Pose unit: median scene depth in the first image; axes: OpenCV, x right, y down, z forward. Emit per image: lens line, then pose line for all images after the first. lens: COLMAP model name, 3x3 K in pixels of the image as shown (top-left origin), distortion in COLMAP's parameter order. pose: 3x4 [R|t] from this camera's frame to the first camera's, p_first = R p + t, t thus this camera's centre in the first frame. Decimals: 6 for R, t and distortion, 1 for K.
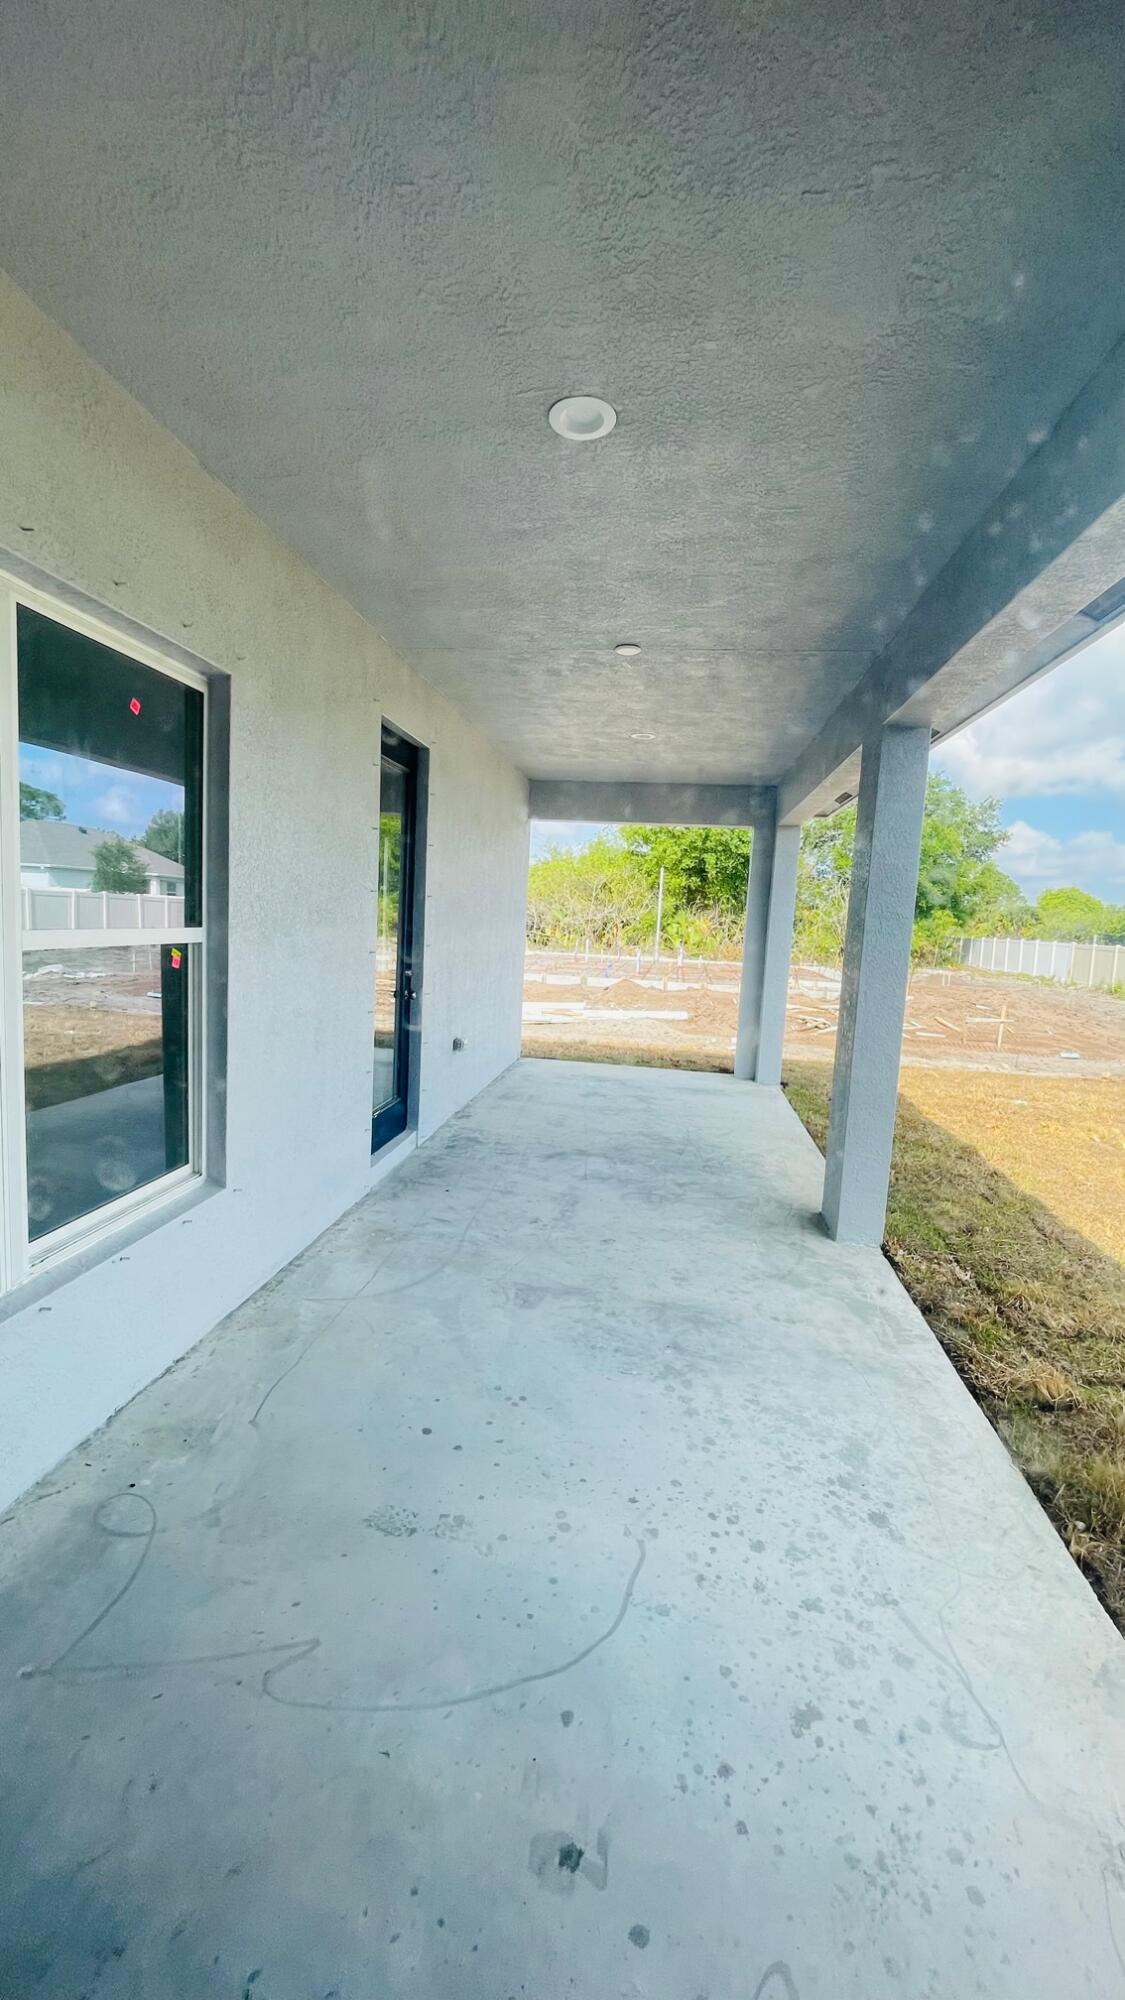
lens RADIAL K [[809.5, 0, 558.7], [0, 809.5, 1002.6], [0, 0, 1]] dist [-0.001167, 0.000428]
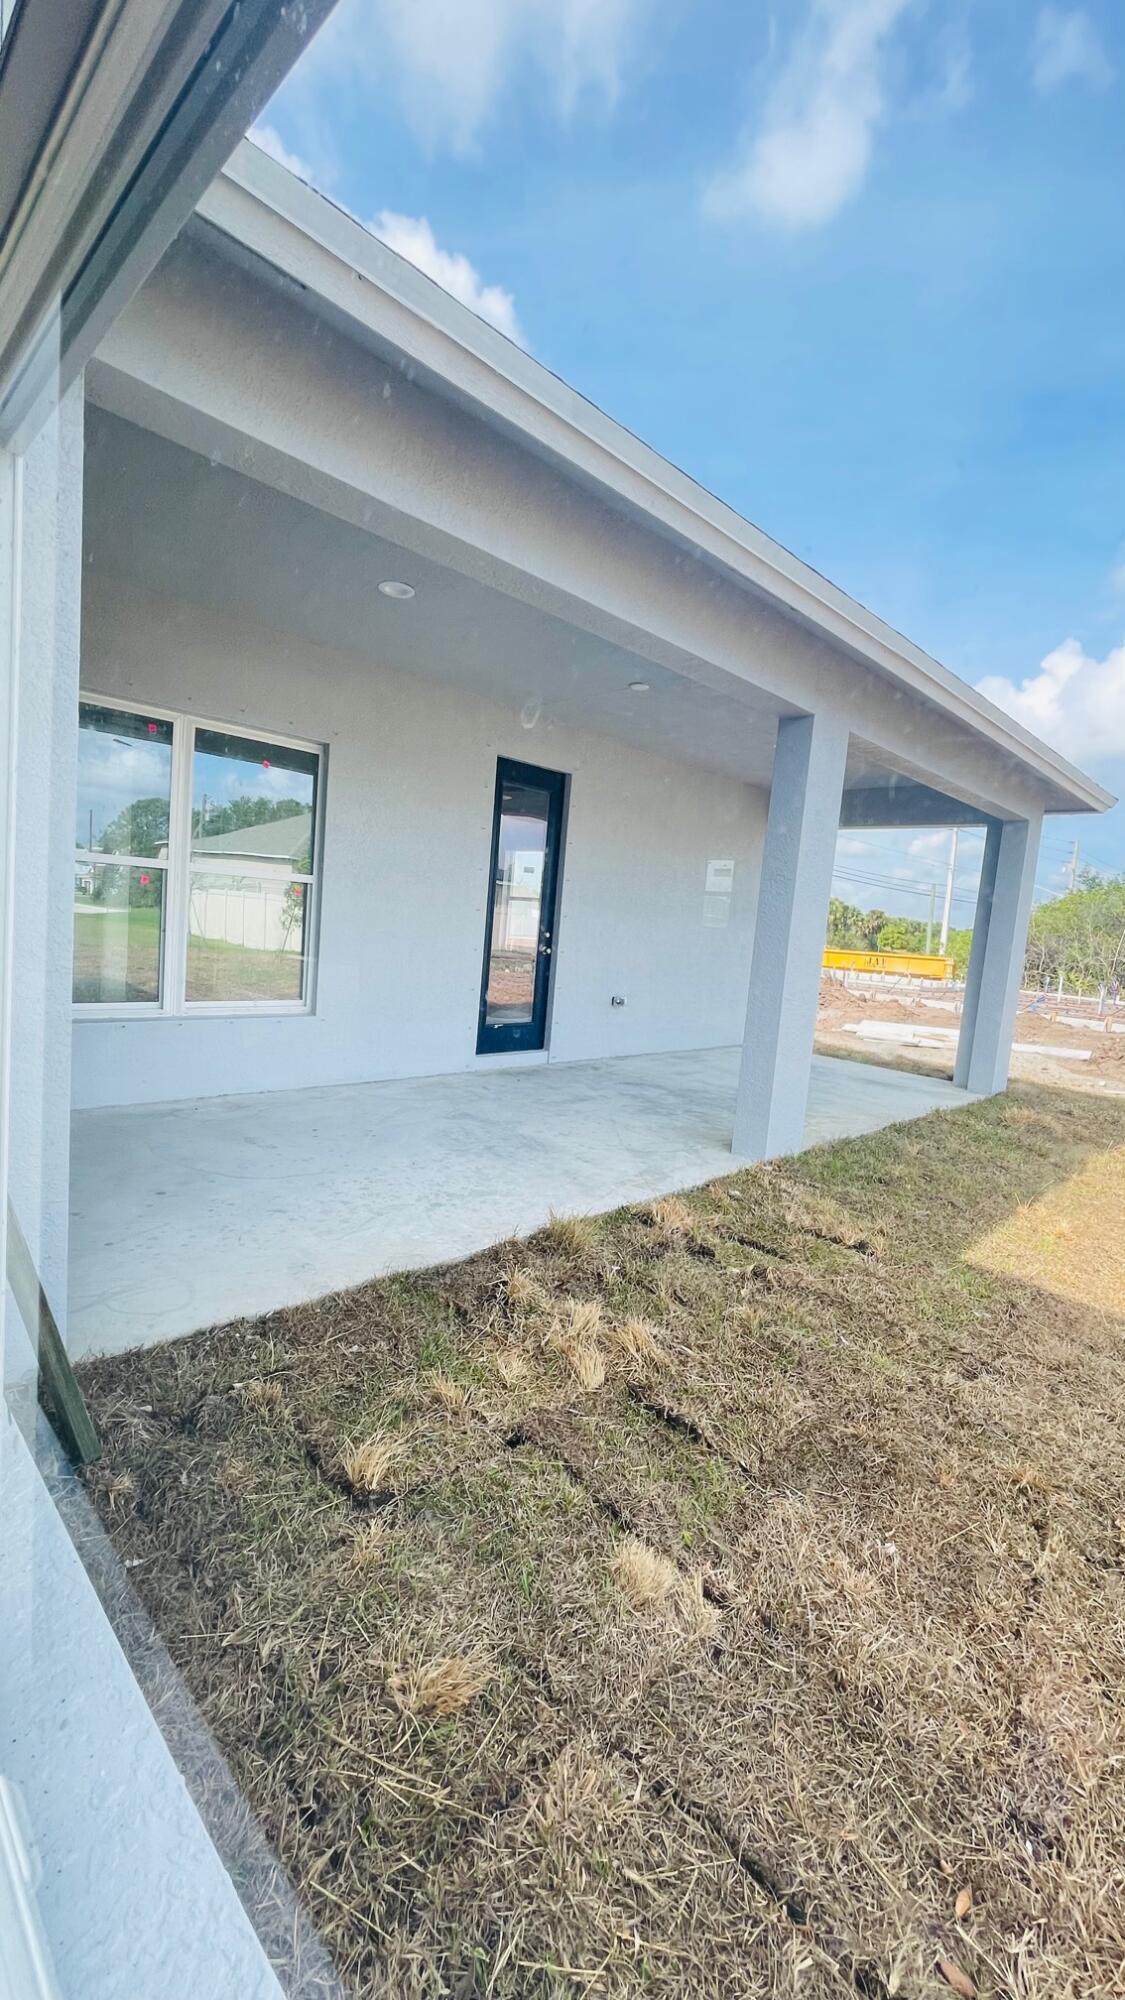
lens RADIAL K [[809.5, 0, 558.7], [0, 809.5, 1002.6], [0, 0, 1]] dist [-0.001167, 0.000428]
pose [[0.791833, 0.079551, -0.605535, 1.065871], [-0.108828, 0.993991, -0.011726, 0.148177], [0.600963, 0.075185, 0.795733, -0.138780]]
